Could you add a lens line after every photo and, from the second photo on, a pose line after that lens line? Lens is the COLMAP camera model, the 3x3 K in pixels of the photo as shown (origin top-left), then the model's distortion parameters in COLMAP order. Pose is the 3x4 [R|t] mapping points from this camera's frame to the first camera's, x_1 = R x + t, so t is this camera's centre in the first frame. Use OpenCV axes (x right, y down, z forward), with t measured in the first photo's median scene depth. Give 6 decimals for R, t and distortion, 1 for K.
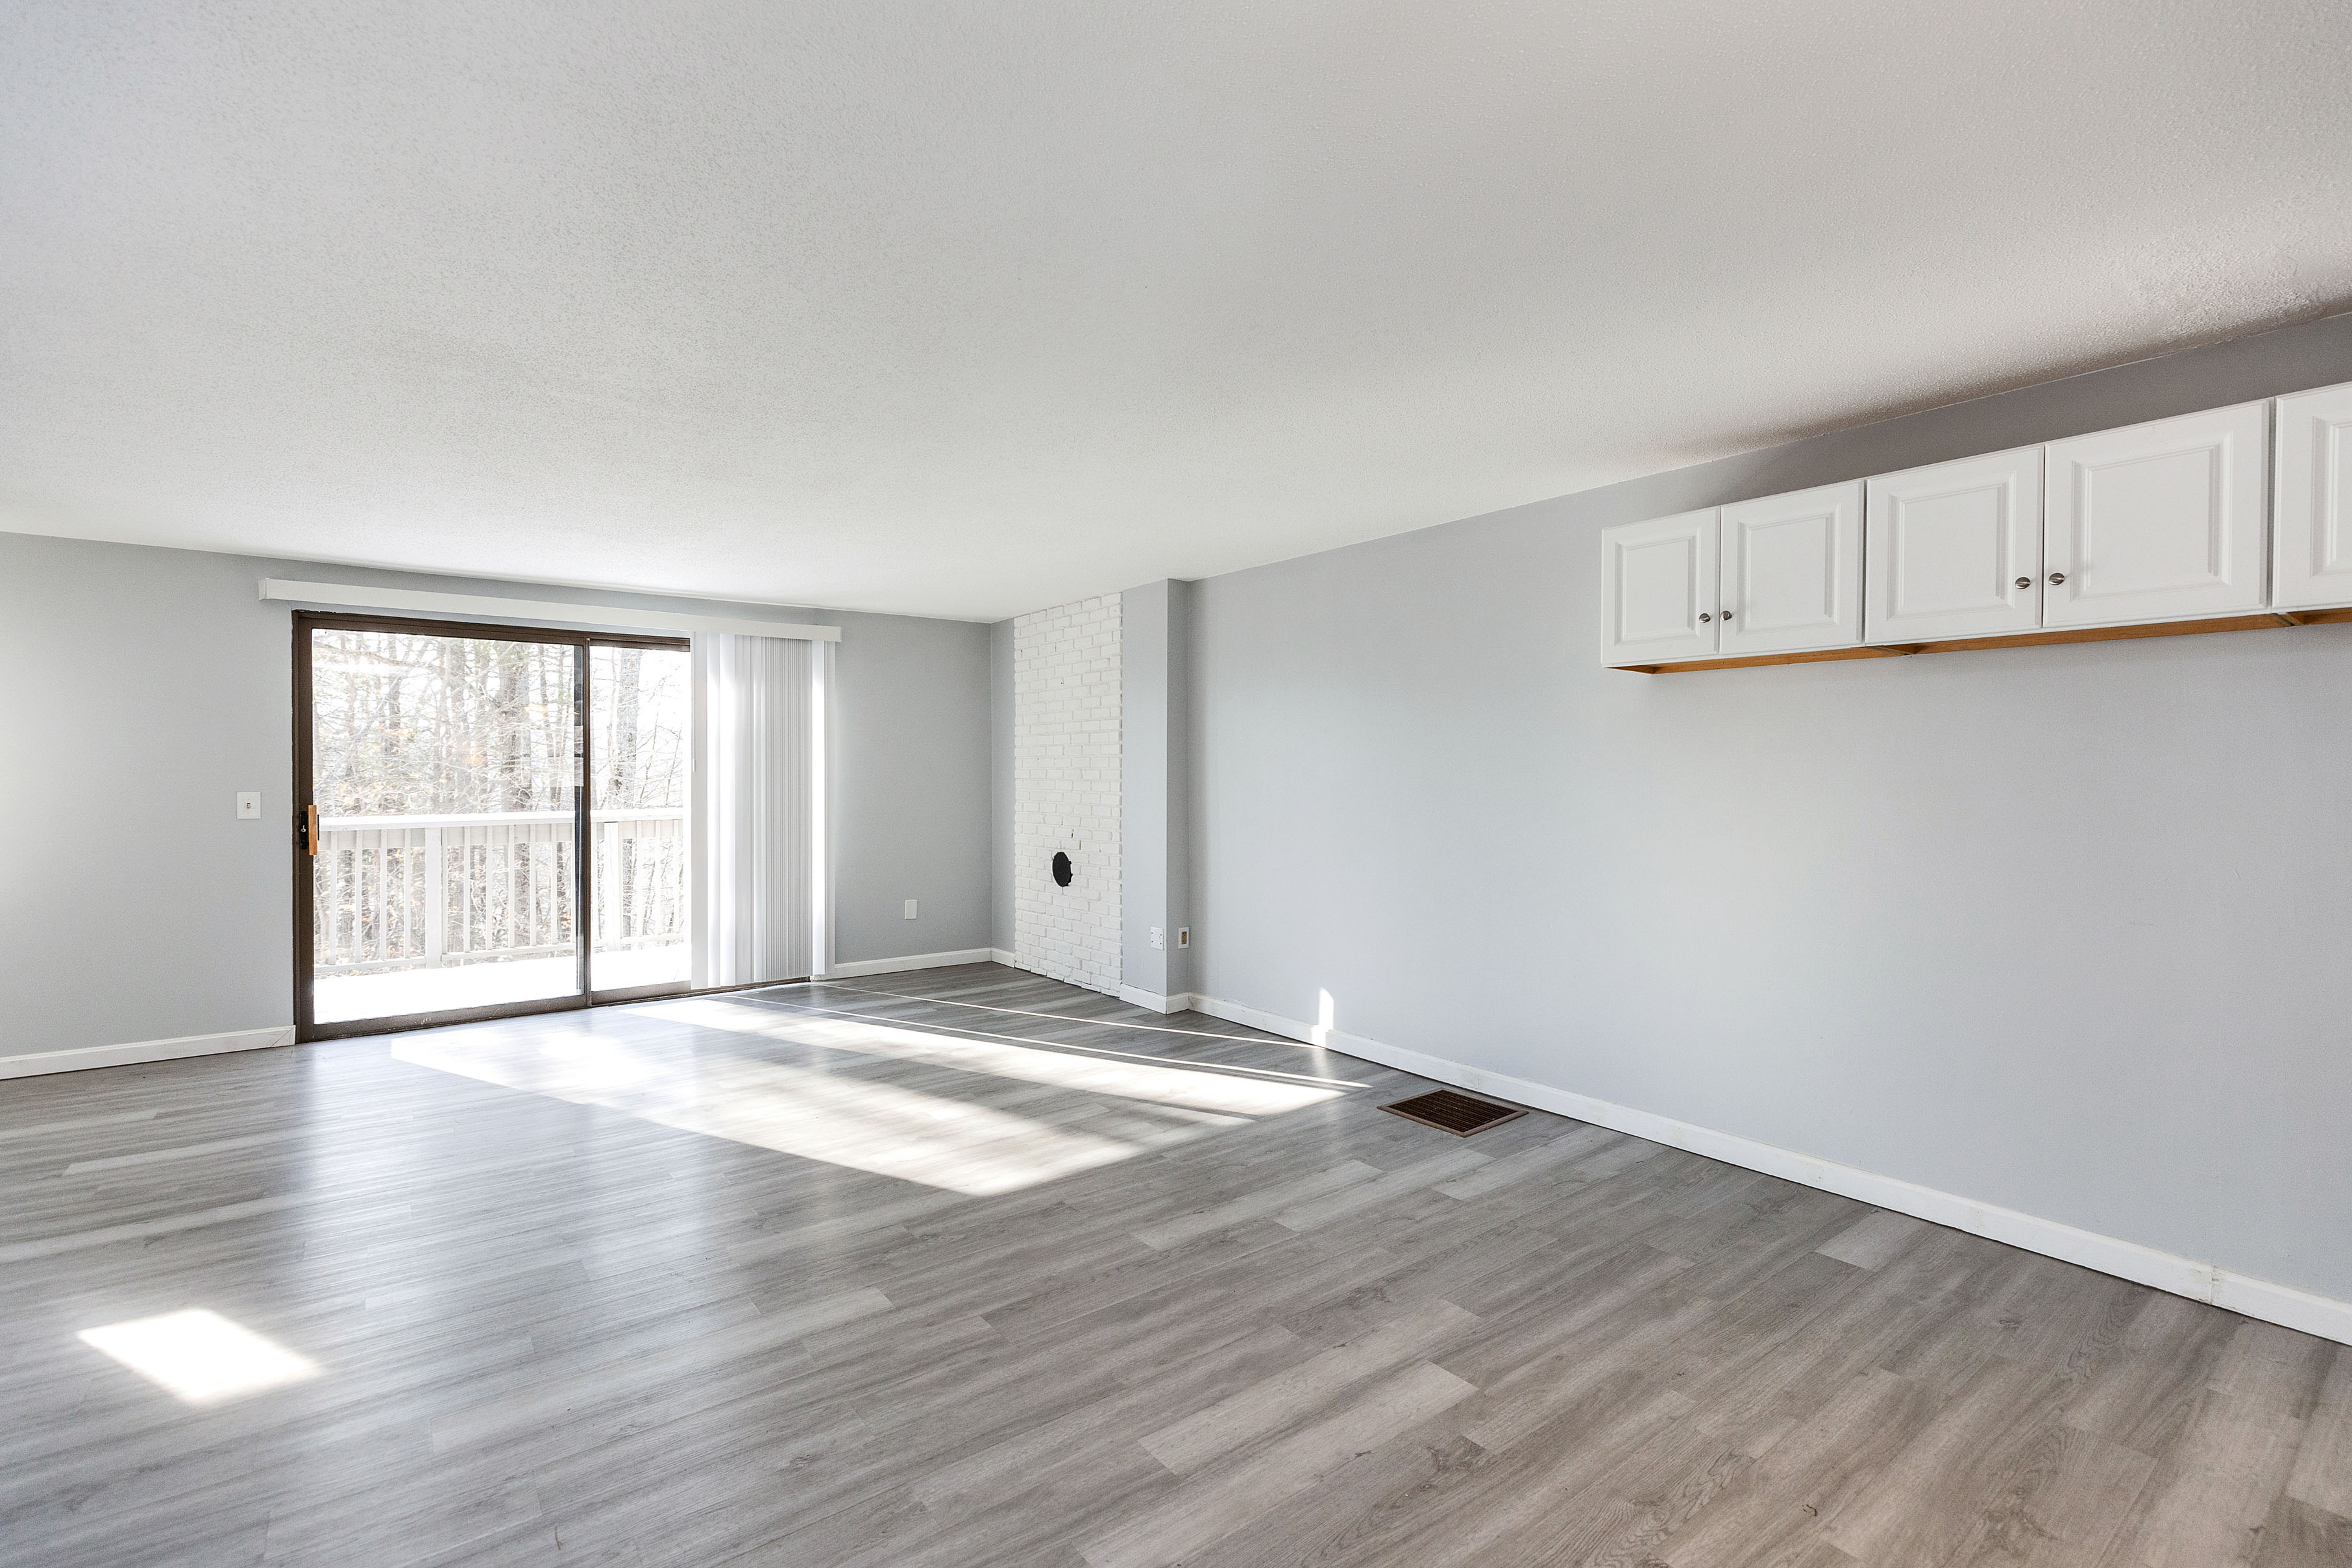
lens RADIAL K [[1044.3, 0, 1176.0], [0, 1044.3, 784.0], [0, 0, 1]] dist [0.008581, -0.000104]
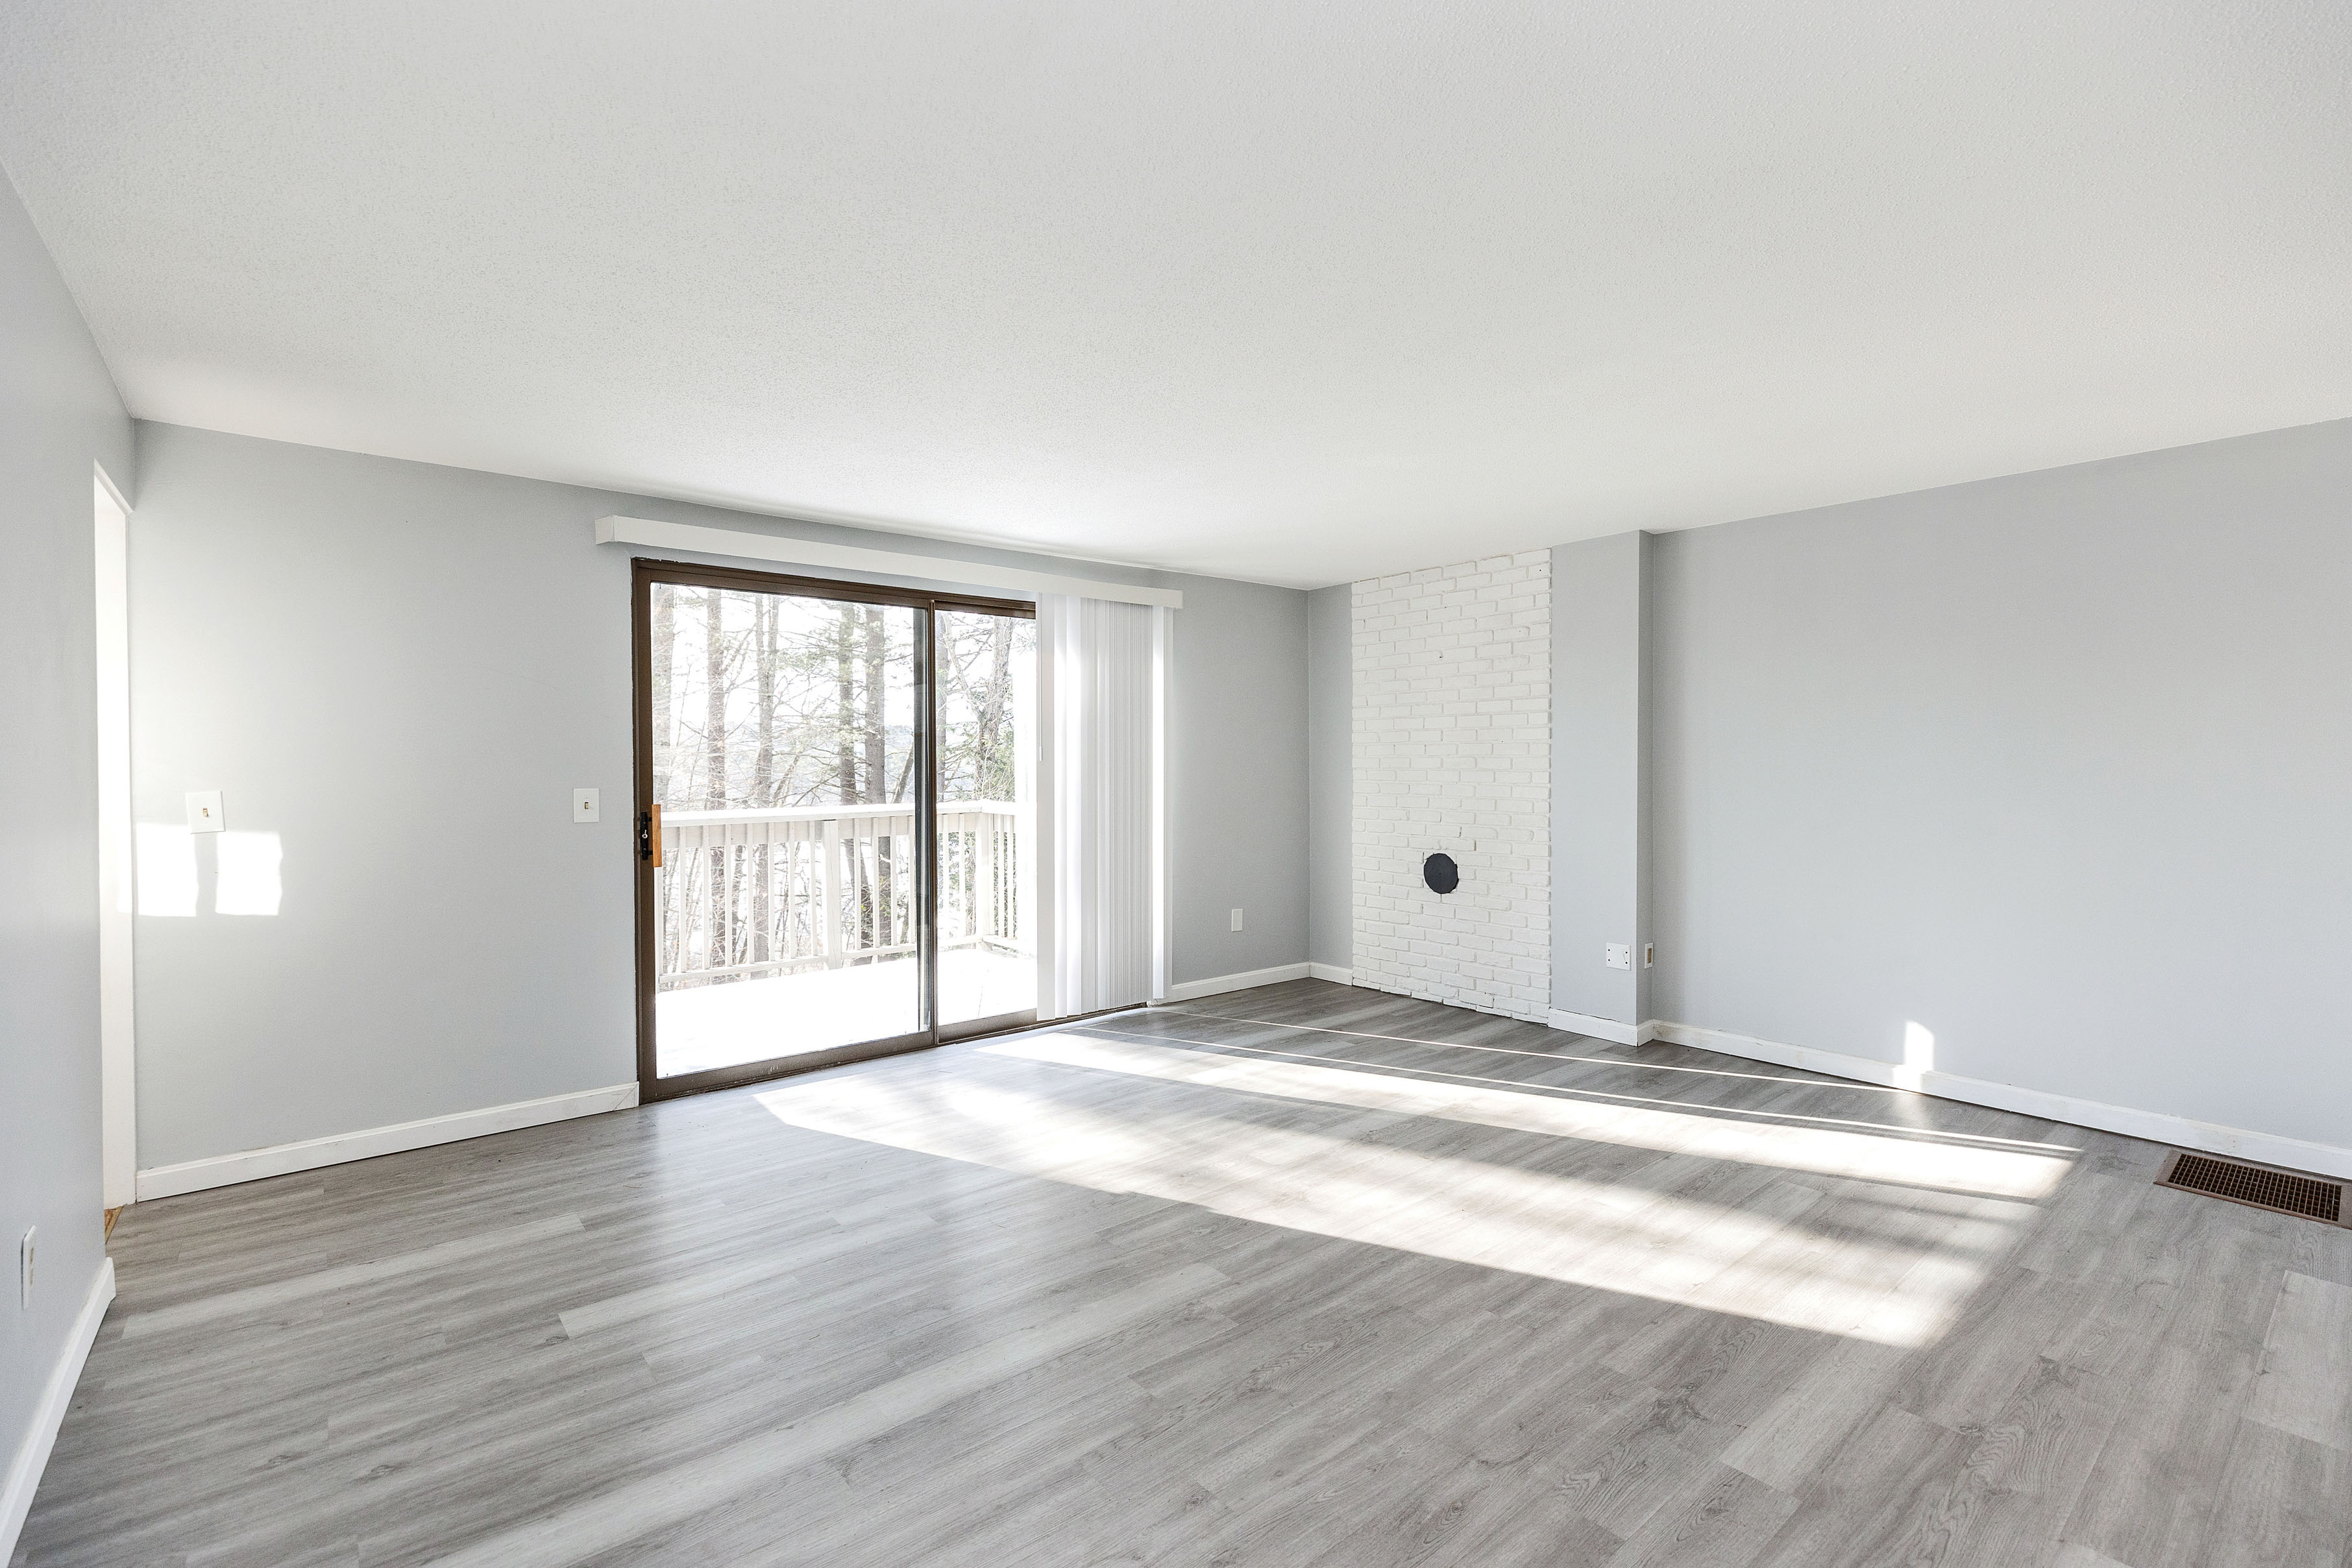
lens RADIAL K [[1036.5, 0, 1176.0], [0, 1036.5, 784.0], [0, 0, 1]] dist [0.006972, -0.001356]
pose [[0.998946, -0.003477, 0.045773, -0.413178], [0.002974, 0.999934, 0.011059, -0.002483], [-0.045808, -0.010911, 0.998891, 0.176759]]
